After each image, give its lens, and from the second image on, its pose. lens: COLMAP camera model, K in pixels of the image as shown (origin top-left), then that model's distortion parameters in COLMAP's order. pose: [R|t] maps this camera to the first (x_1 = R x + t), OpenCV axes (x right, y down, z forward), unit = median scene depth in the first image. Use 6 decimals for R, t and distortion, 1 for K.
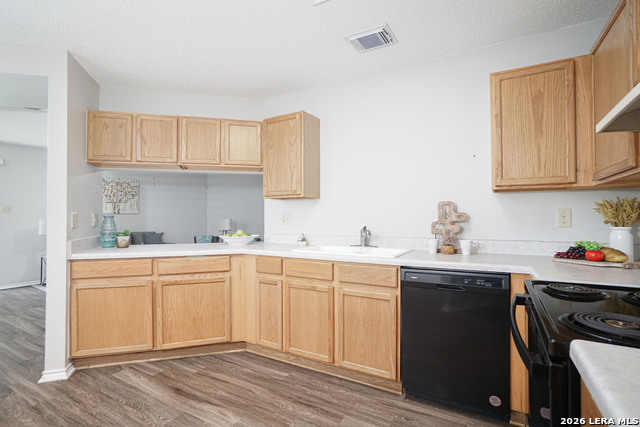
lens RADIAL K [[314.4, 0, 328.6], [0, 314.4, 211.7], [0, 0, 1]] dist [-0.038729, 0.000360]
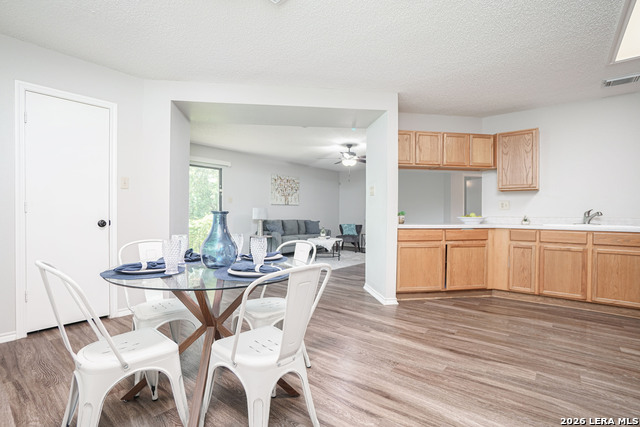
lens RADIAL K [[311.5, 0, 320.0], [0, 311.5, 213.5], [0, 0, 1]] dist [-0.063797, 0.027037]
pose [[0.986001, 0.013918, -0.166155, -0.966639], [-0.011963, 0.999847, 0.012758, 0.067537], [0.166307, -0.010591, 0.986017, -0.602764]]
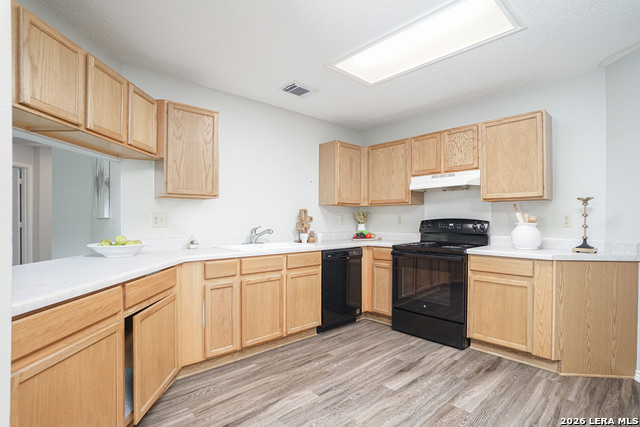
lens RADIAL K [[310.9, 0, 307.8], [0, 310.9, 219.1], [0, 0, 1]] dist [-0.057987, 0.026122]
pose [[0.328031, 0.006382, 0.944645, -1.081521], [-0.014445, 0.999894, -0.001739, 0.018754], [-0.944556, -0.013075, 0.328089, 0.483392]]
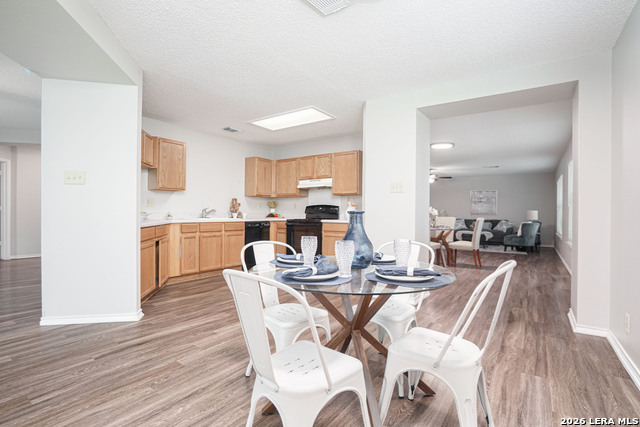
lens RADIAL K [[311.5, 0, 320.0], [0, 311.5, 213.5], [0, 0, 1]] dist [-0.063797, 0.027037]
pose [[0.086901, 0.004101, 0.996209, -2.069726], [-0.019665, 0.999804, -0.002401, 0.082906], [-0.996023, -0.019382, 0.086965, 0.102260]]
